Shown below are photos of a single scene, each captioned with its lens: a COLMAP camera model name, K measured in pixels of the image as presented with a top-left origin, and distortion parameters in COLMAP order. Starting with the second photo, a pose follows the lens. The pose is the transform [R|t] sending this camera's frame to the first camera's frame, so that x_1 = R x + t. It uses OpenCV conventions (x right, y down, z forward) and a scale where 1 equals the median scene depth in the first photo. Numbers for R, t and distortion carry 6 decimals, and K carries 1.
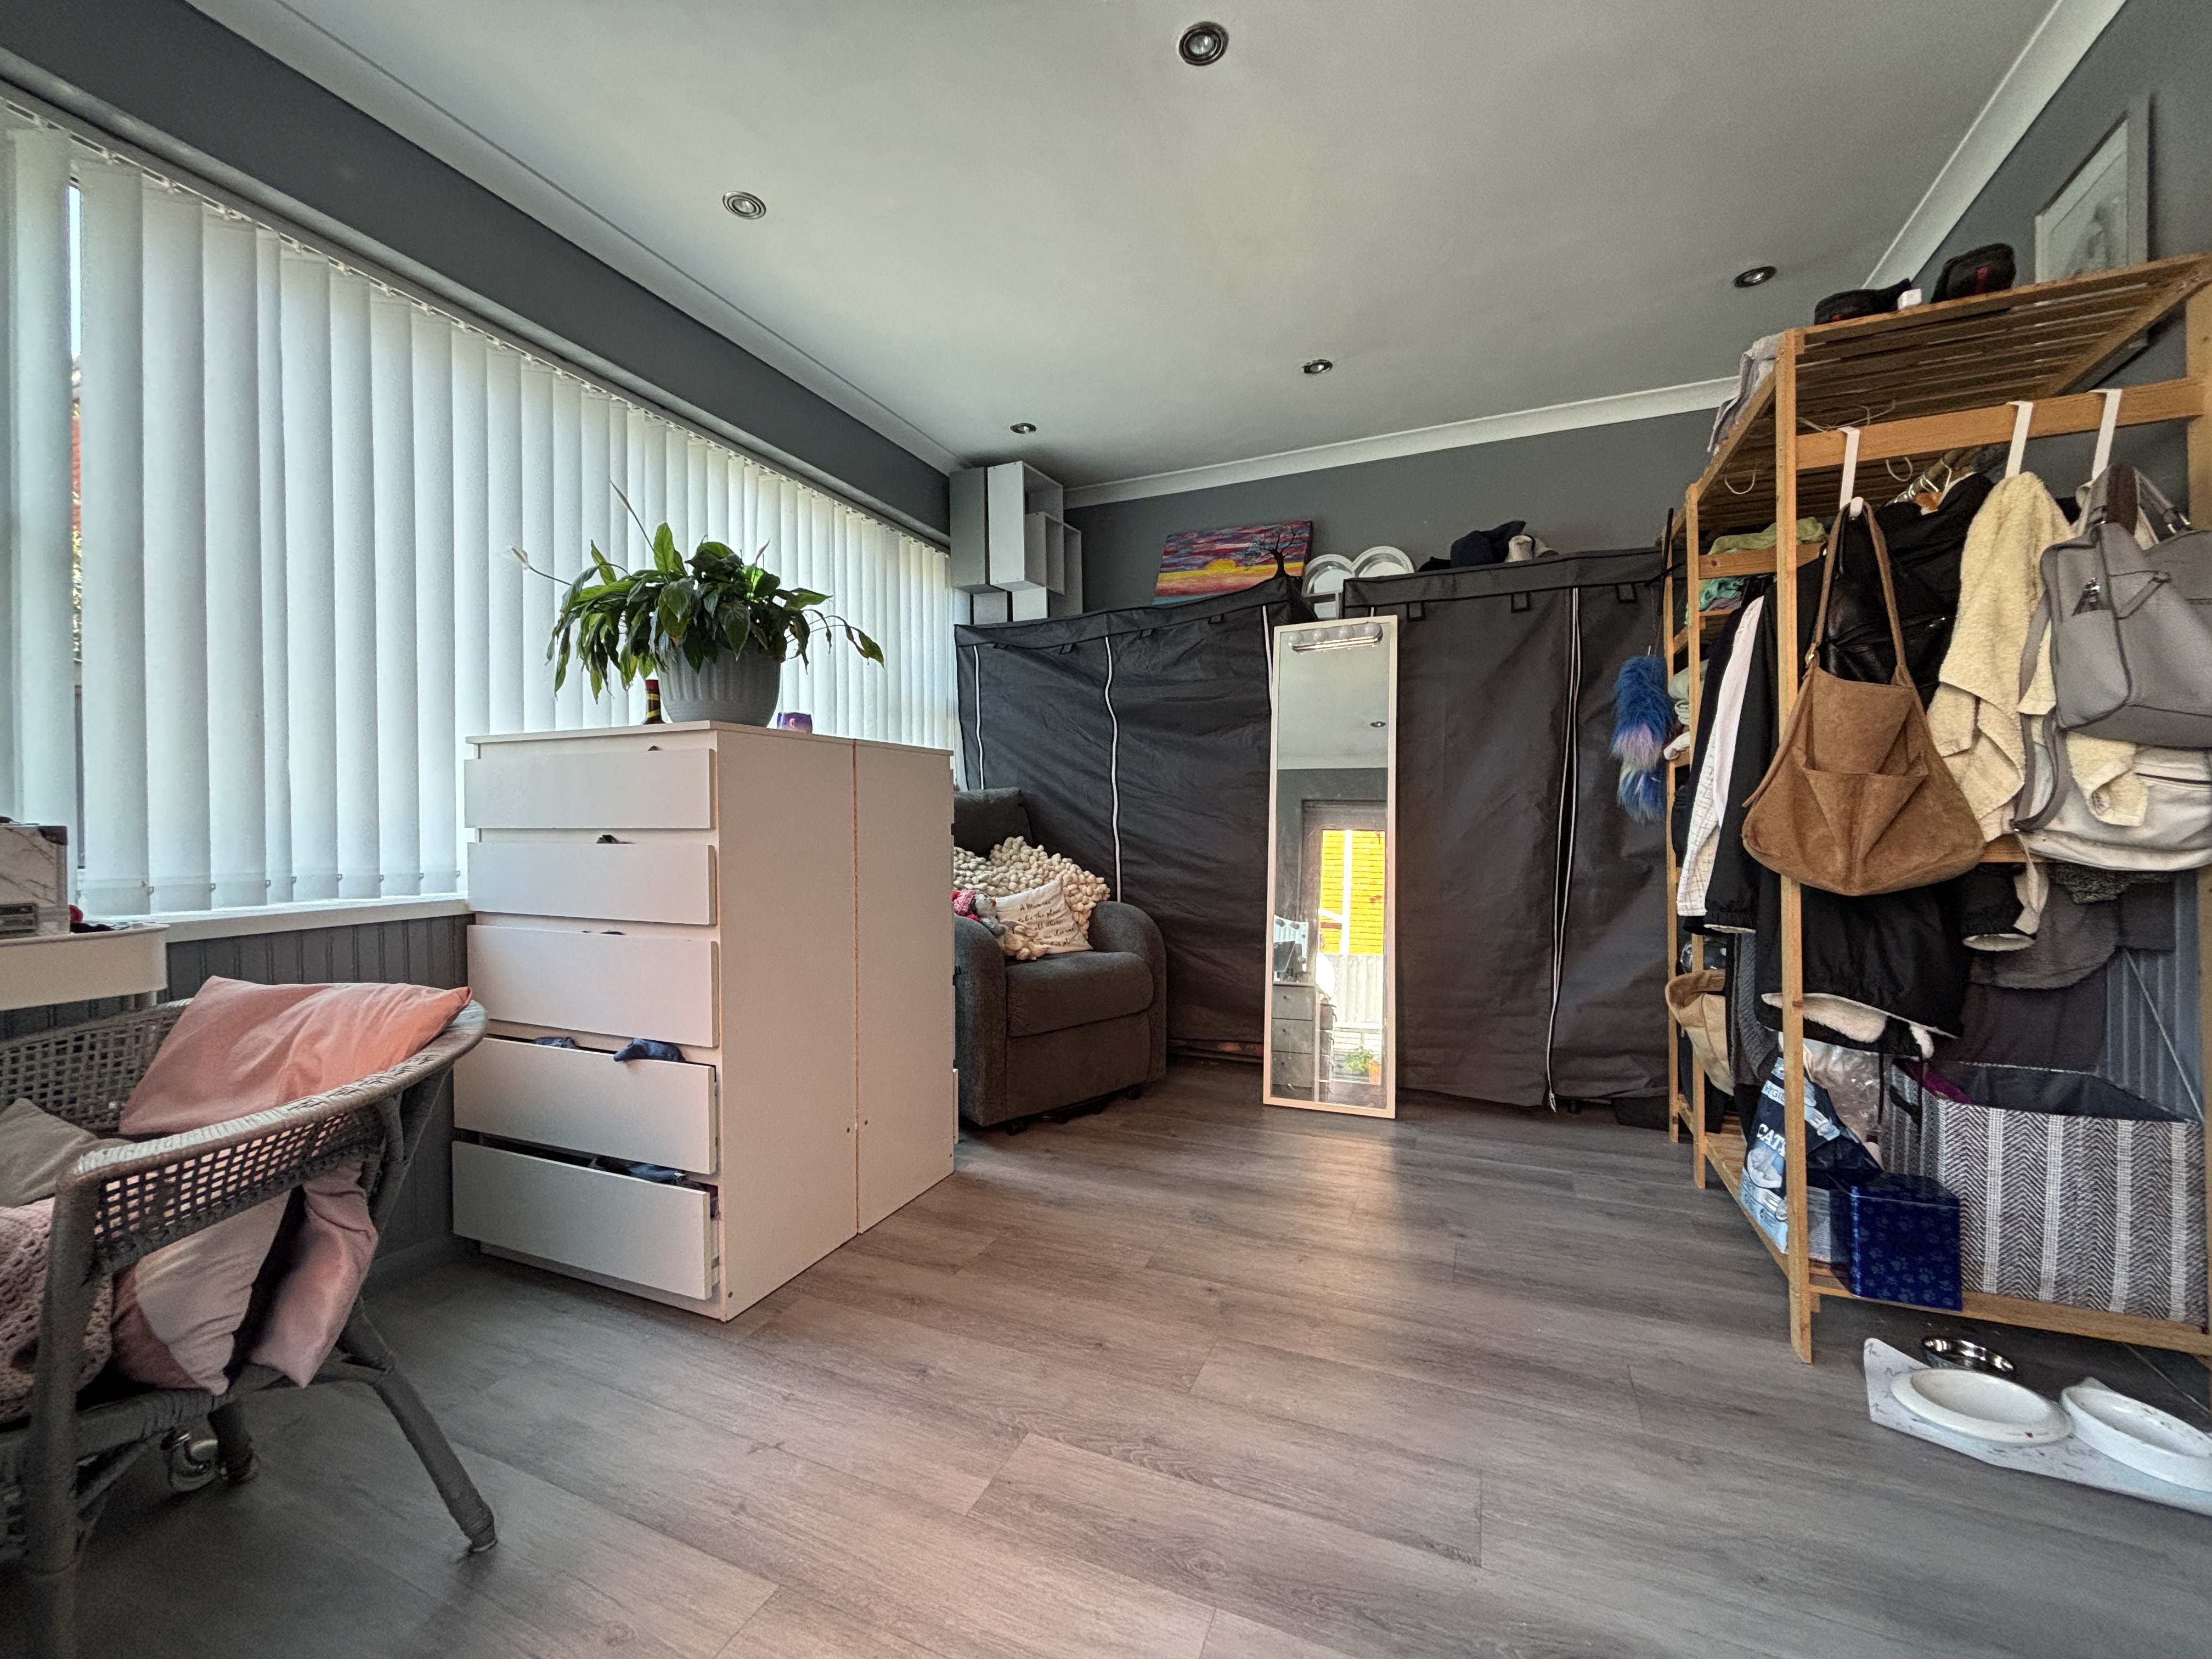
lens RADIAL K [[883.8, 0, 1100.7], [0, 883.8, 829.2], [0, 0, 1]] dist [0.003450, -0.000671]
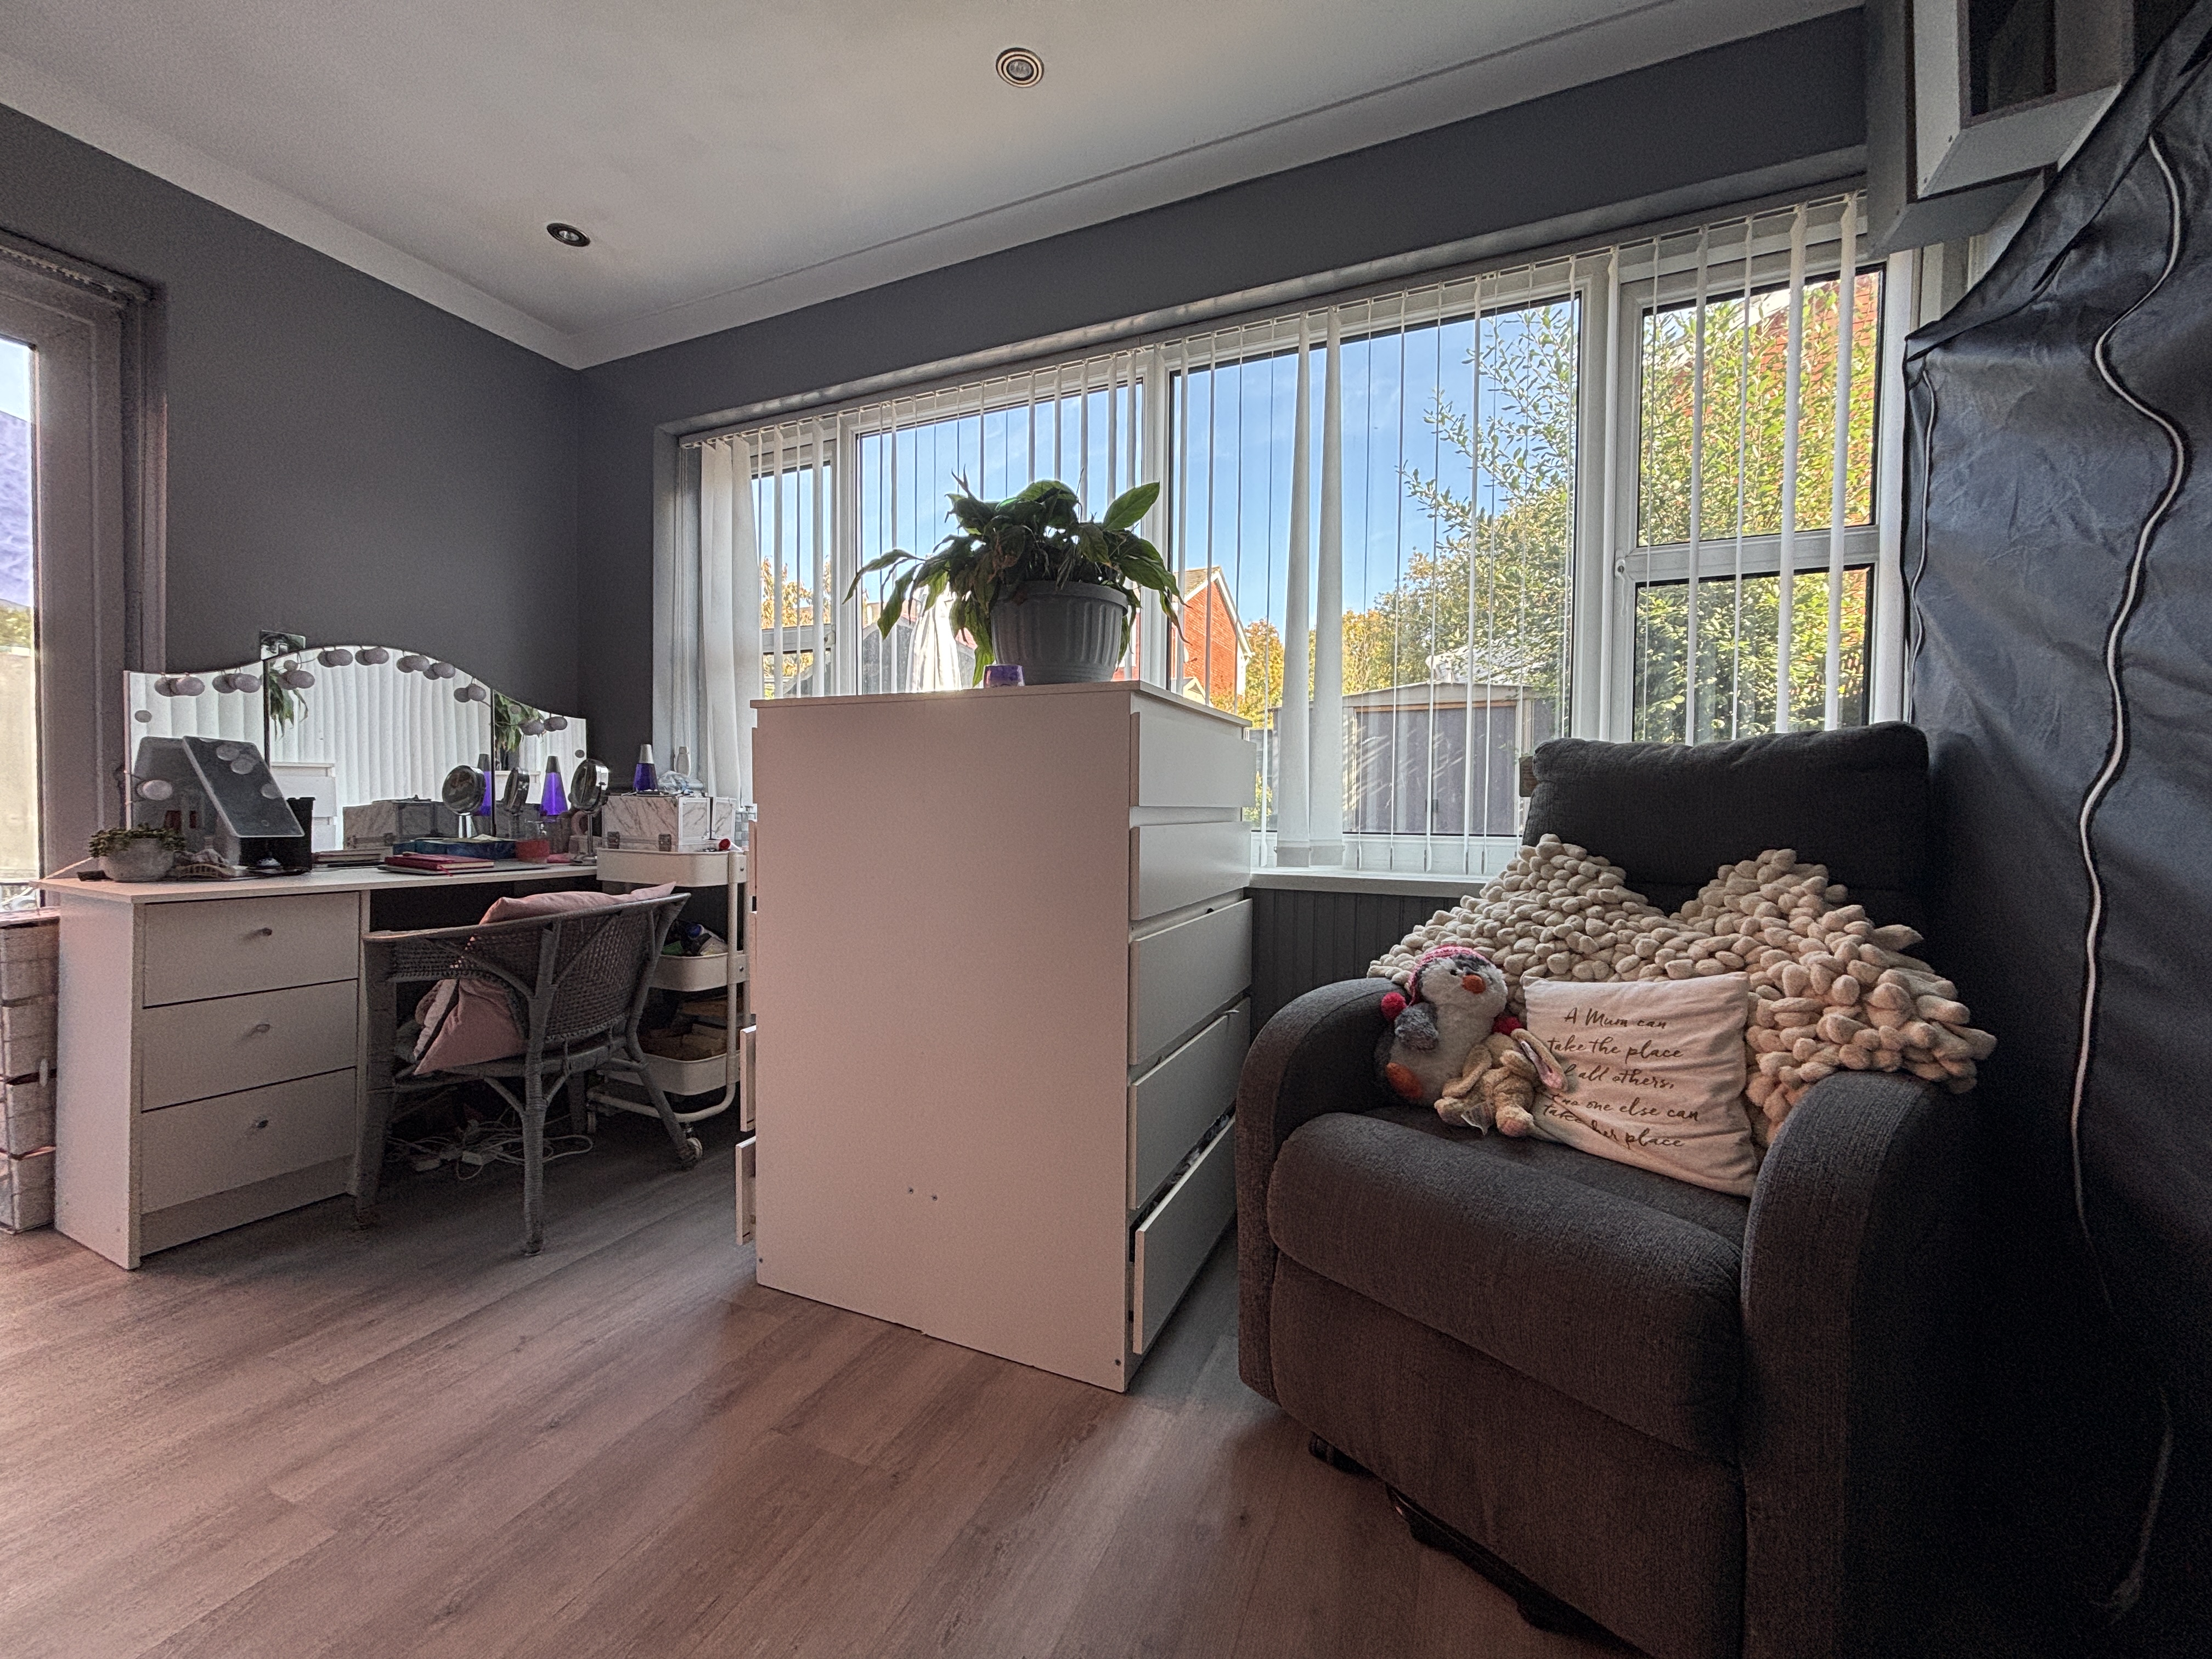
lens RADIAL K [[883.8, 0, 1100.7], [0, 883.8, 829.2], [0, 0, 1]] dist [0.003450, -0.000671]
pose [[-0.003850, 0.034485, -0.999398, 0.501815], [-0.018231, 0.999237, 0.034550, -0.015453], [0.999826, 0.018353, -0.003218, 1.176997]]
